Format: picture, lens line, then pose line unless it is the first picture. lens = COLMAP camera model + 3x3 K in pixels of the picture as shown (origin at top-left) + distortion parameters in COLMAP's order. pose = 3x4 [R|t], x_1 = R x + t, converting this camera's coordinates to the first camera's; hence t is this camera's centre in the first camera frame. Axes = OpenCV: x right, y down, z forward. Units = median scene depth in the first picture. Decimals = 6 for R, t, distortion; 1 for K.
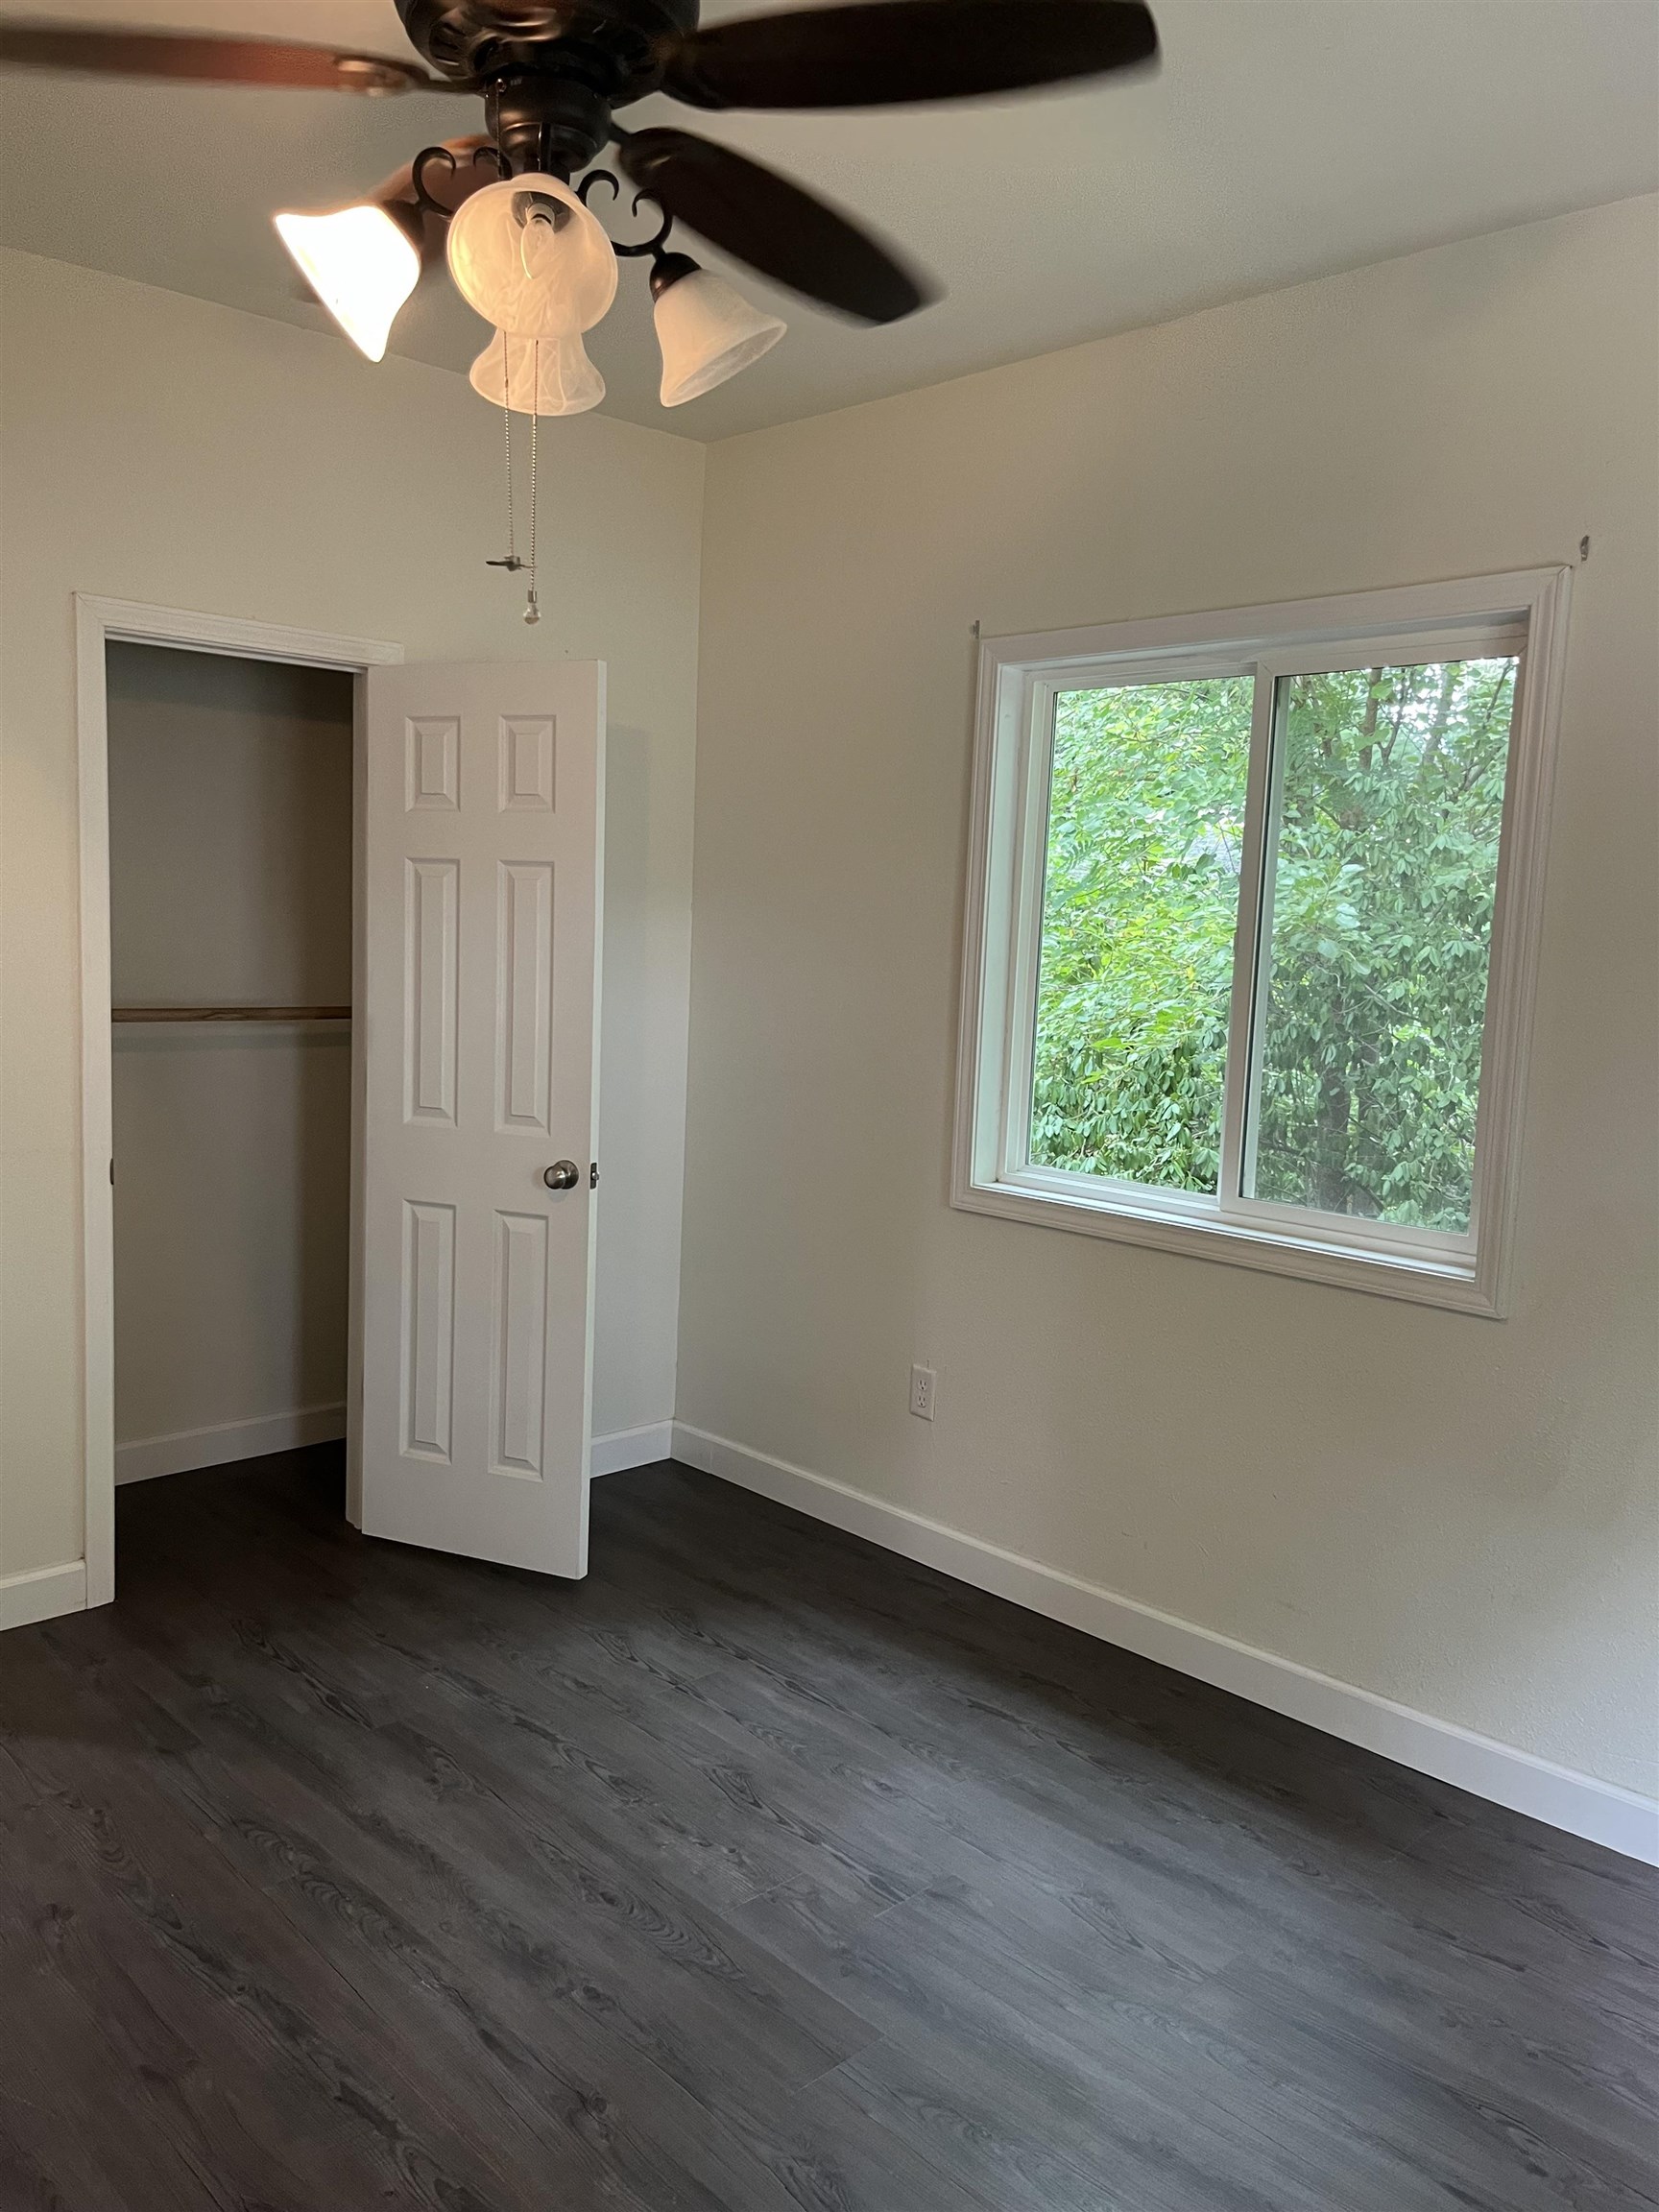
lens RADIAL K [[1661.0, 0, 836.9], [0, 1661.0, 1117.8], [0, 0, 1]] dist [0.003799, -0.034260]
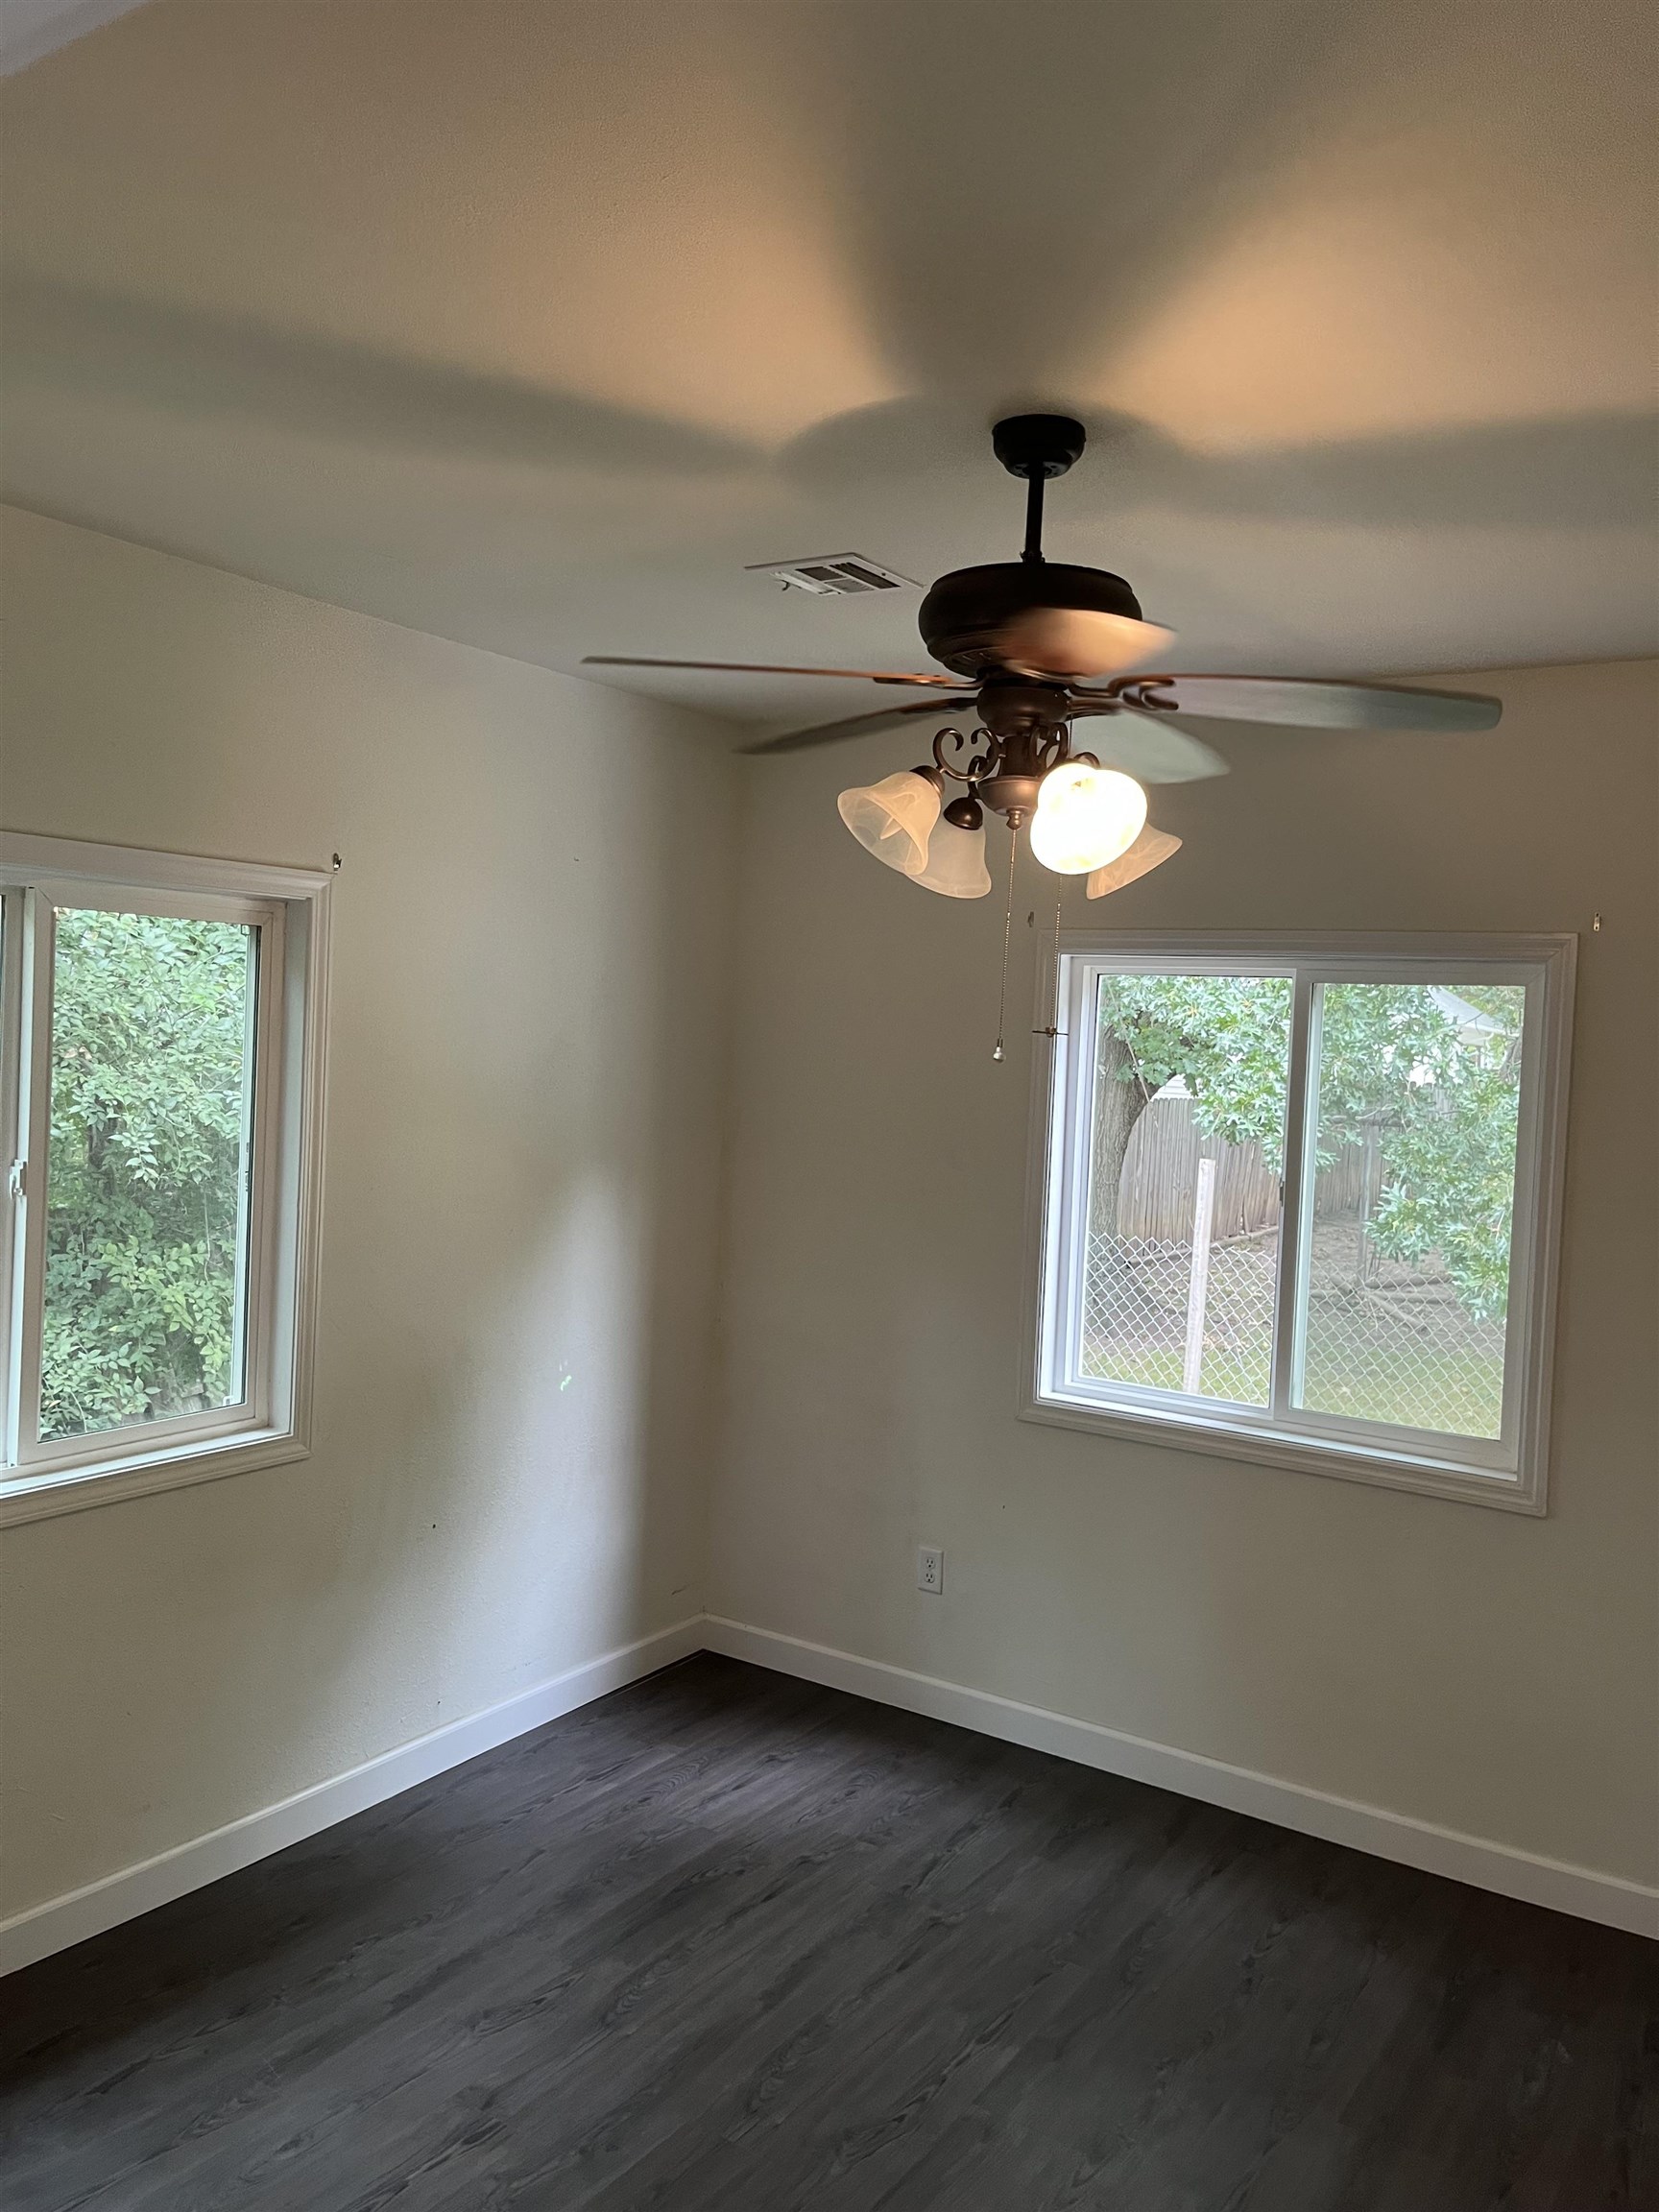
lens RADIAL K [[1661.0, 0, 836.0], [0, 1661.0, 1093.3], [0, 0, 1]] dist [0.003799, -0.034260]
pose [[-0.226874, -0.065030, 0.971751, -0.879729], [0.074330, 0.993702, 0.083852, -0.216697], [-0.971083, 0.091254, -0.220612, 0.873637]]
